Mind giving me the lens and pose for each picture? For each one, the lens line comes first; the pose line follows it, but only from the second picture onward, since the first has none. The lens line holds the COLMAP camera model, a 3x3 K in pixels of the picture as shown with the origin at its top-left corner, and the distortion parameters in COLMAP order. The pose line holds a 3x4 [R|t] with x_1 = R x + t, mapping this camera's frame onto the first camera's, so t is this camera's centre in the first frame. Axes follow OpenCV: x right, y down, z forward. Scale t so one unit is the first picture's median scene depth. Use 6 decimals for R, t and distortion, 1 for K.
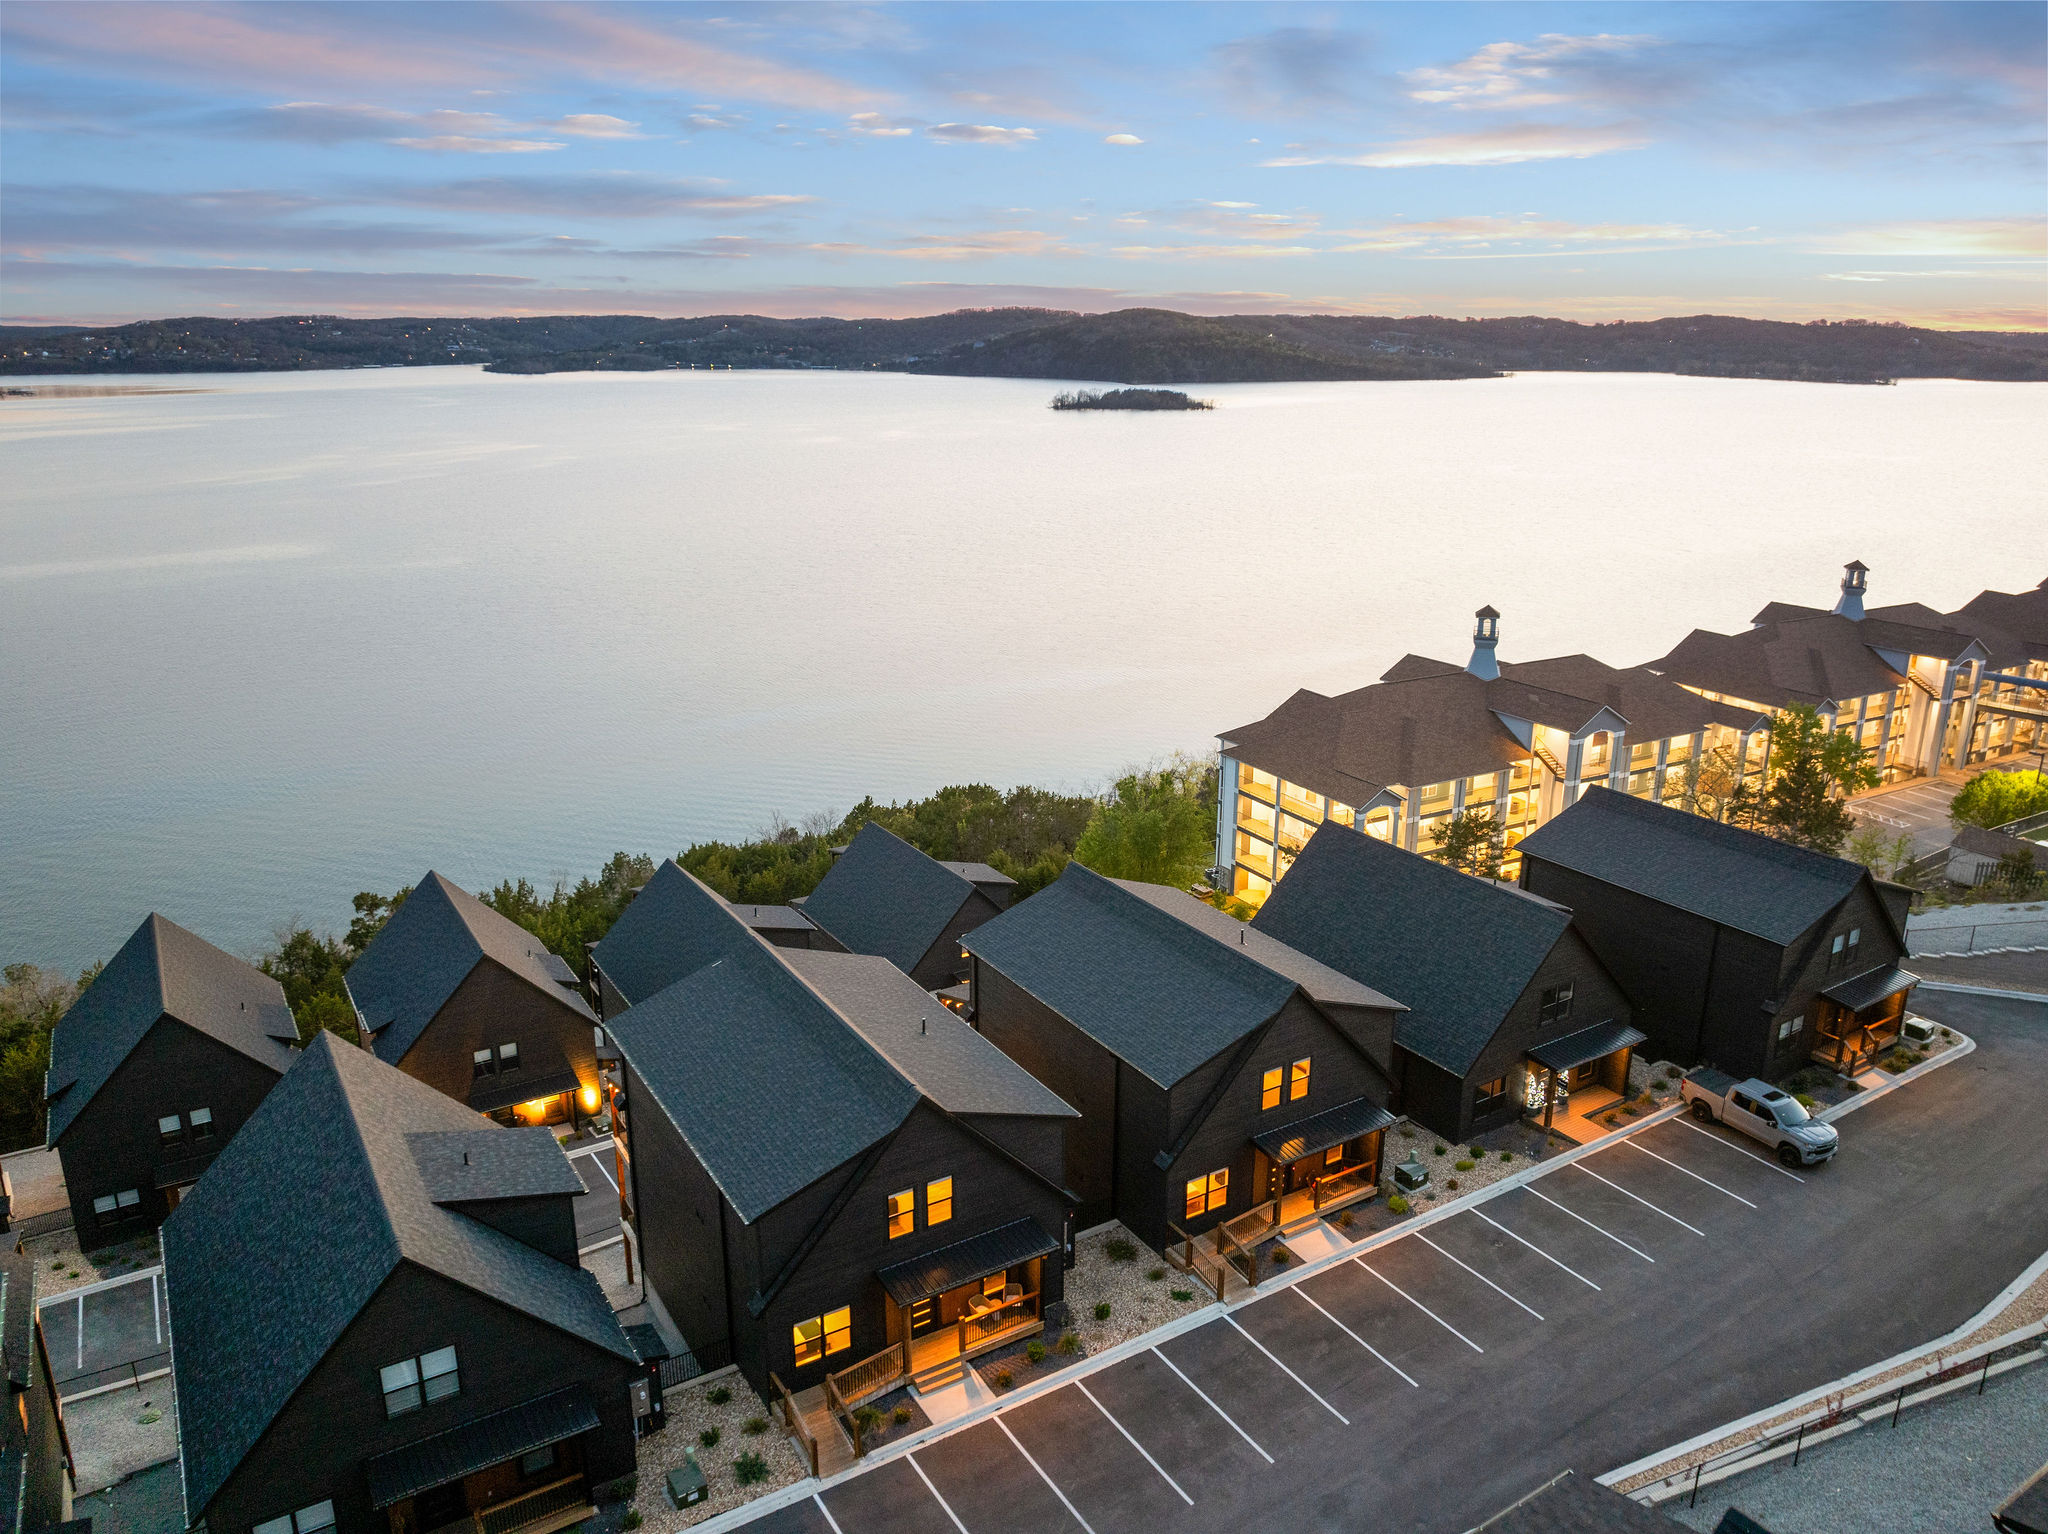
lens RADIAL K [[1447.7, 0, 1041.6], [0, 1447.7, 745.3], [0, 0, 1]] dist [-0.049095, 0.020700]
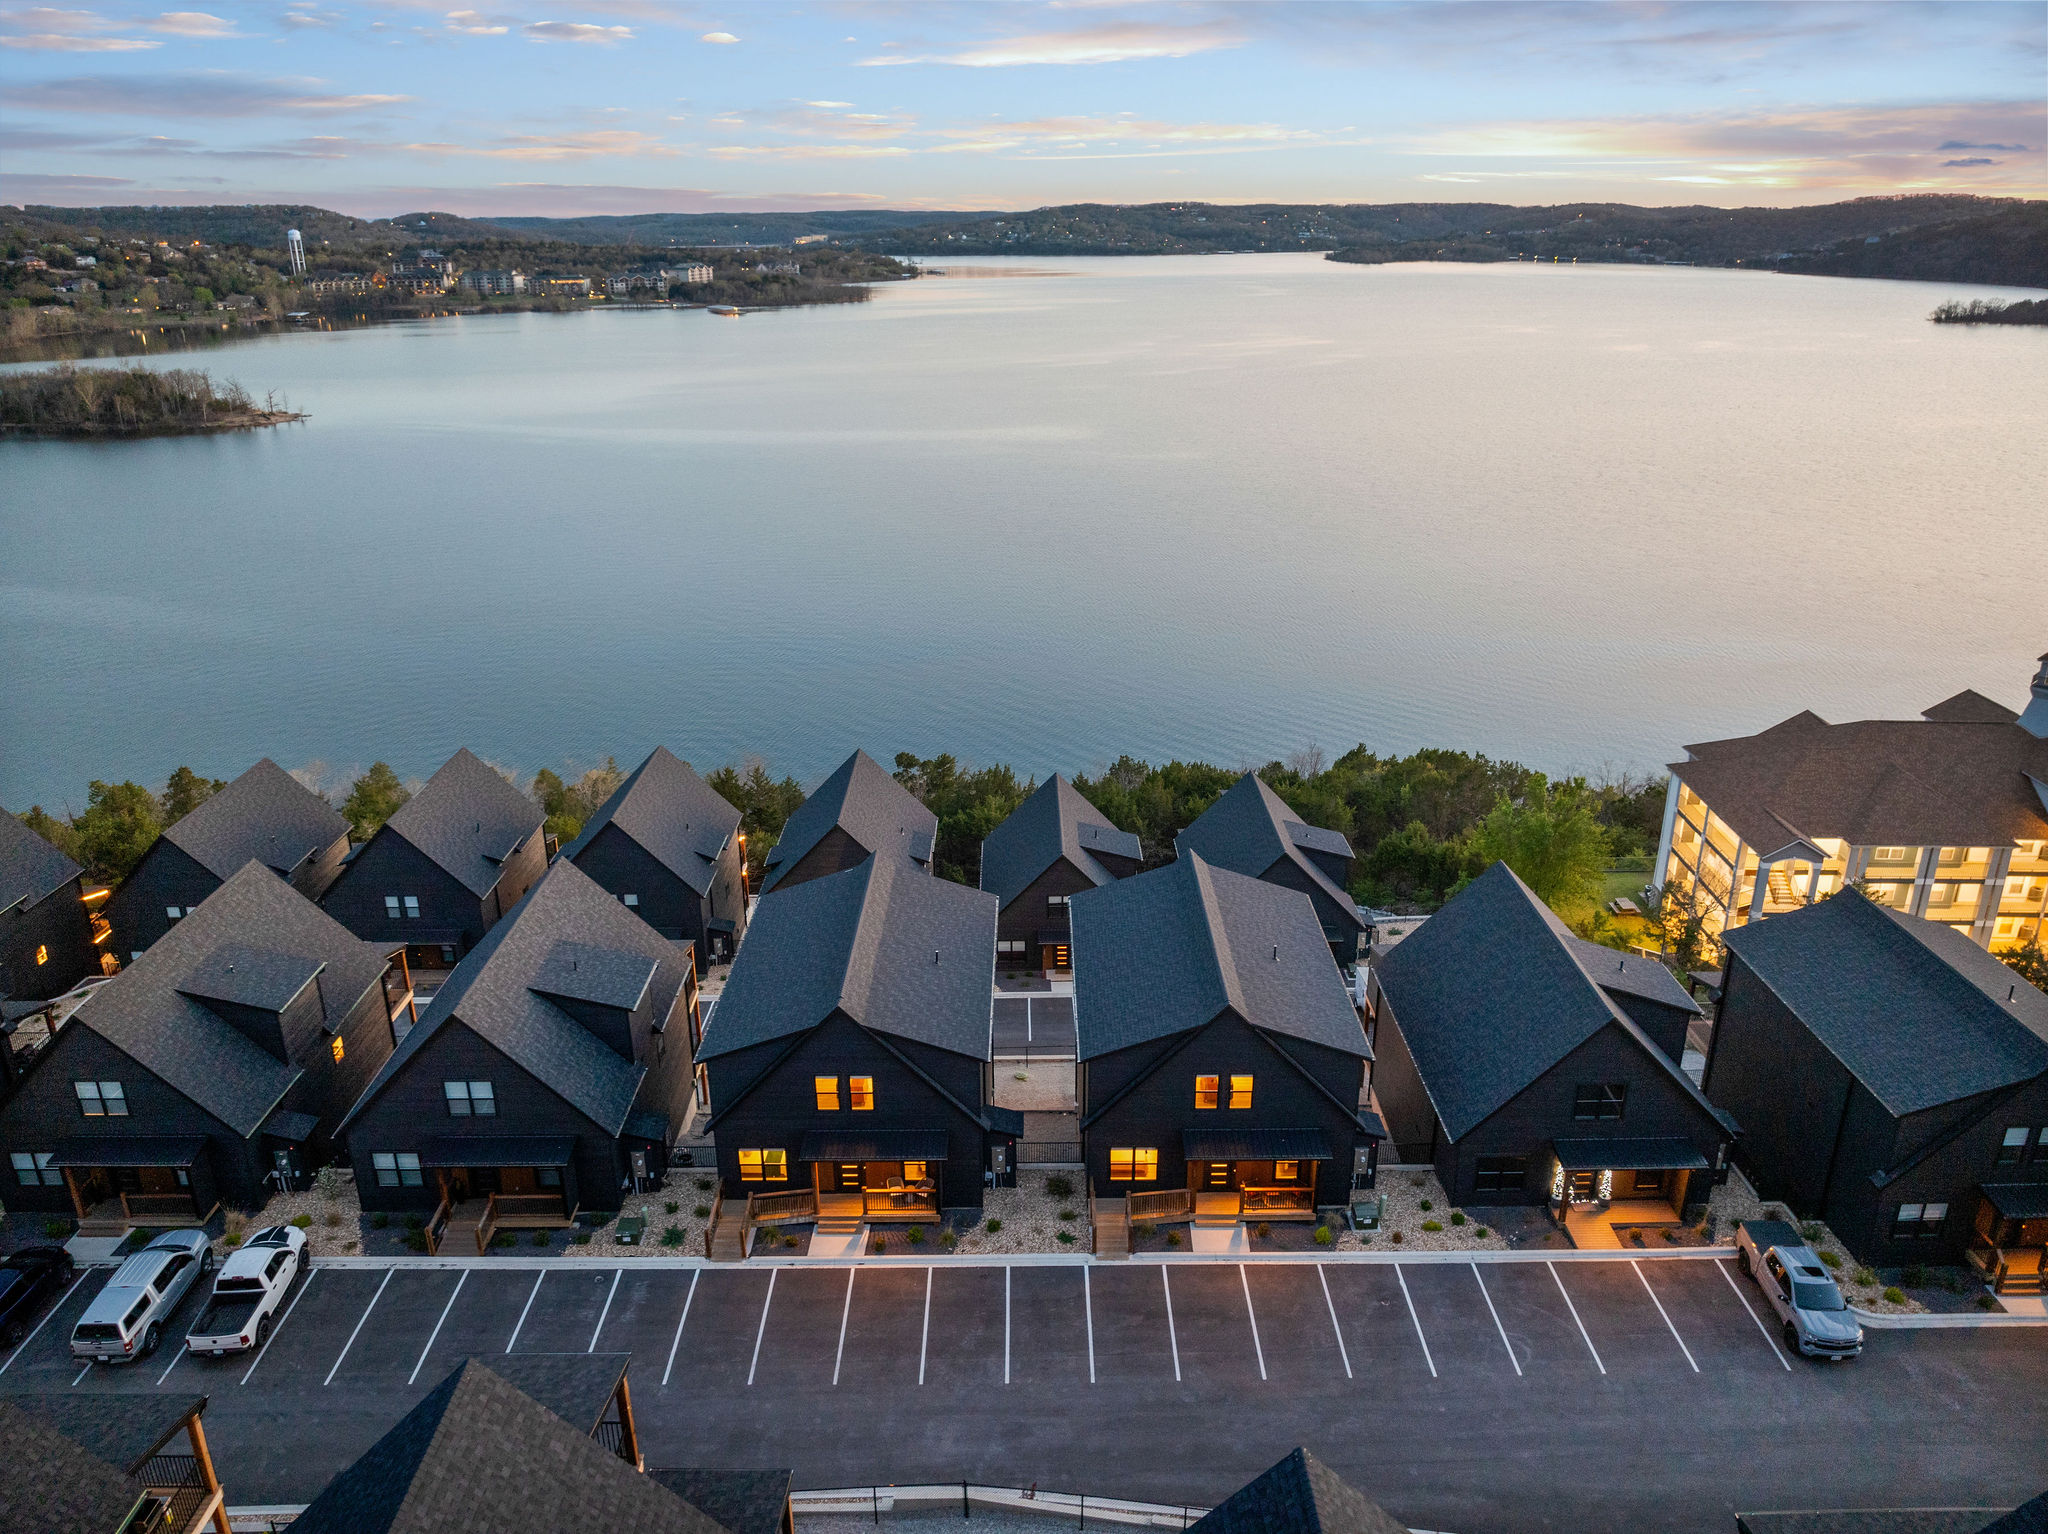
lens RADIAL K [[1447.7, 0, 1035.5], [0, 1447.7, 778.1], [0, 0, 1]] dist [-0.049095, 0.020700]
pose [[0.850653, 0.182609, -0.492994, 0.521432], [-0.136516, 0.982295, 0.128293, -0.110319], [0.507693, -0.041832, 0.860522, 0.012197]]
